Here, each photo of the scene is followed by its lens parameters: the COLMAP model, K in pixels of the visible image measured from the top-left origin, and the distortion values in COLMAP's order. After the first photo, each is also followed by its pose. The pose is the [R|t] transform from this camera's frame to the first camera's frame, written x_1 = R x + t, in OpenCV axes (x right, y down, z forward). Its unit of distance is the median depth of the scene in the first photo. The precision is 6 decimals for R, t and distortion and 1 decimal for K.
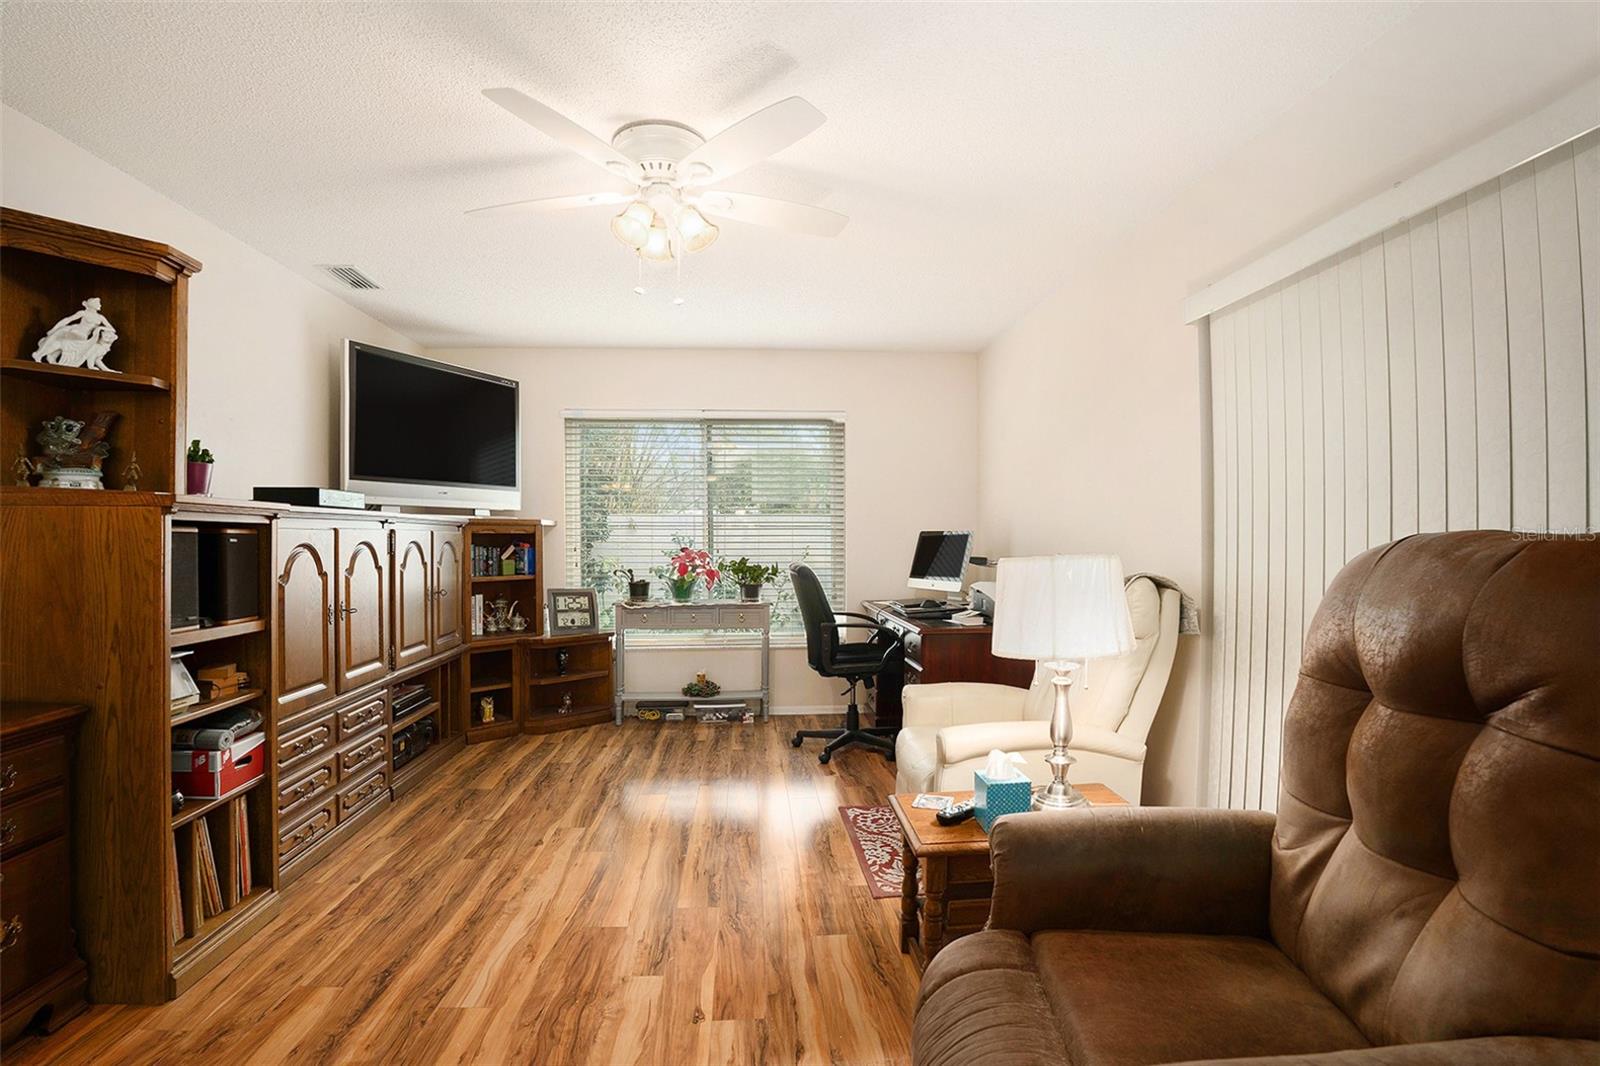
lens RADIAL K [[774.4, 0, 792.0], [0, 774.4, 538.1], [0, 0, 1]] dist [-0.081565, 0.017732]
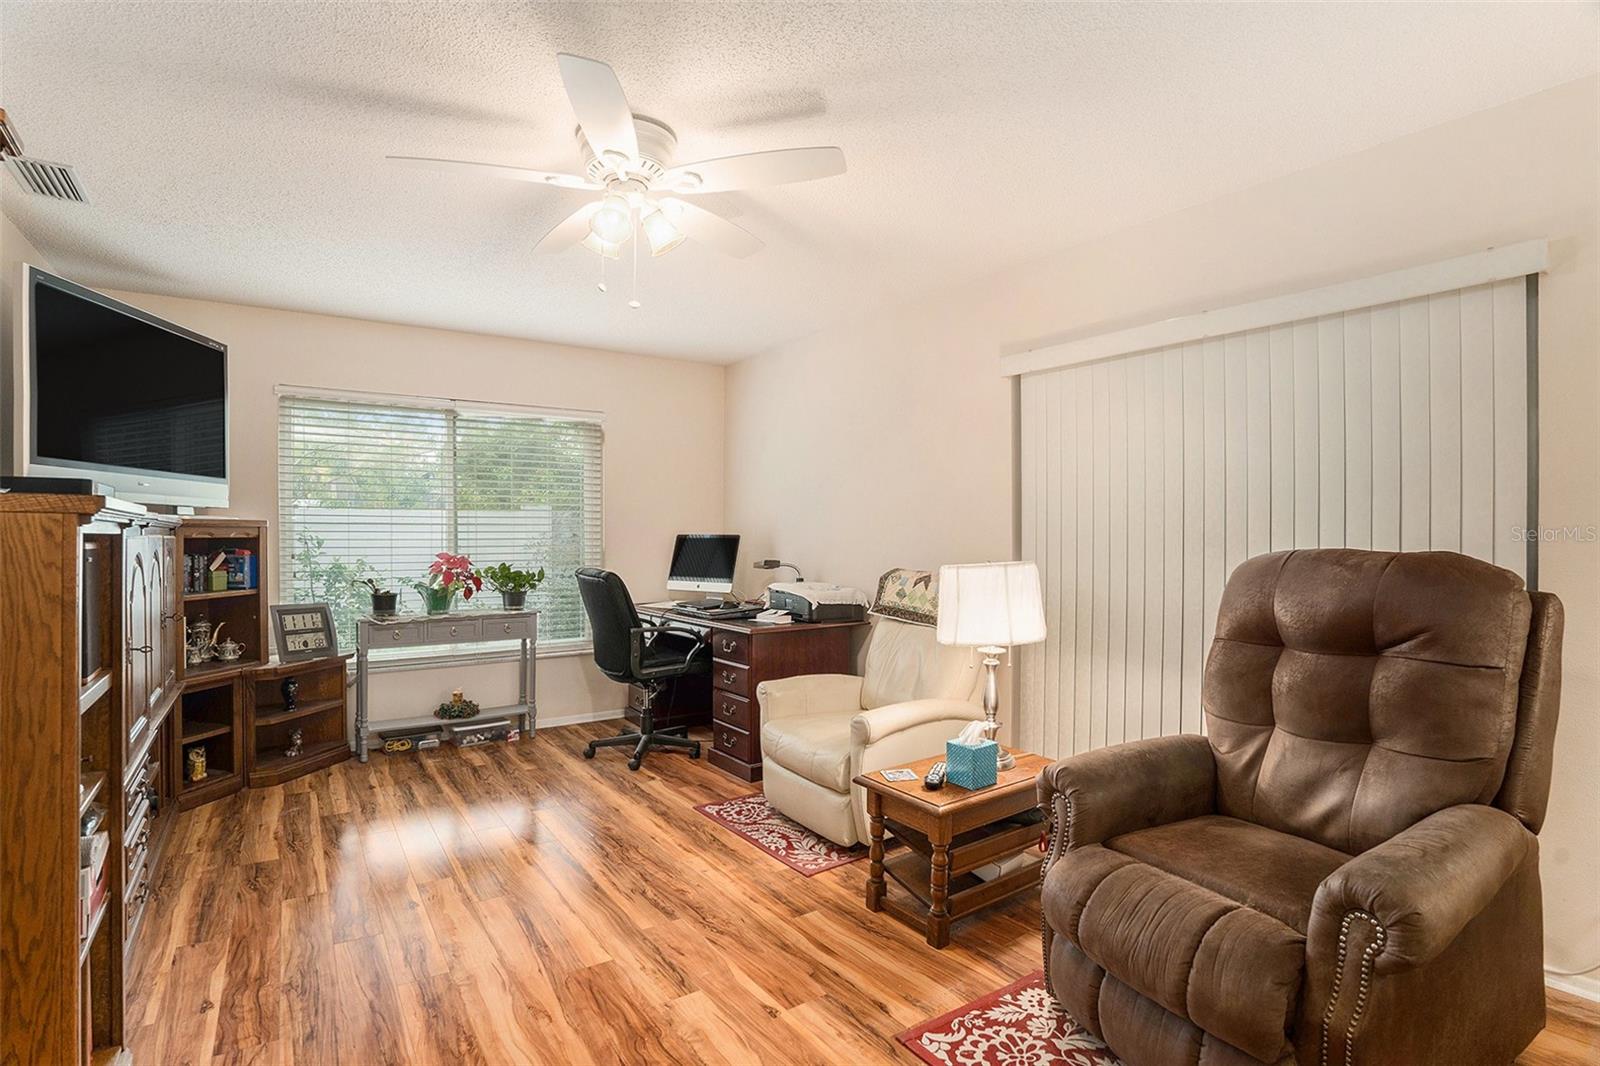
lens RADIAL K [[774.4, 0, 808.9], [0, 774.4, 534.5], [0, 0, 1]] dist [-0.081565, 0.017732]
pose [[0.852622, 0.001794, 0.522525, -0.355424], [-0.001592, 0.999998, -0.000835, -0.013552], [-0.522525, -0.000120, 0.852624, 0.047854]]
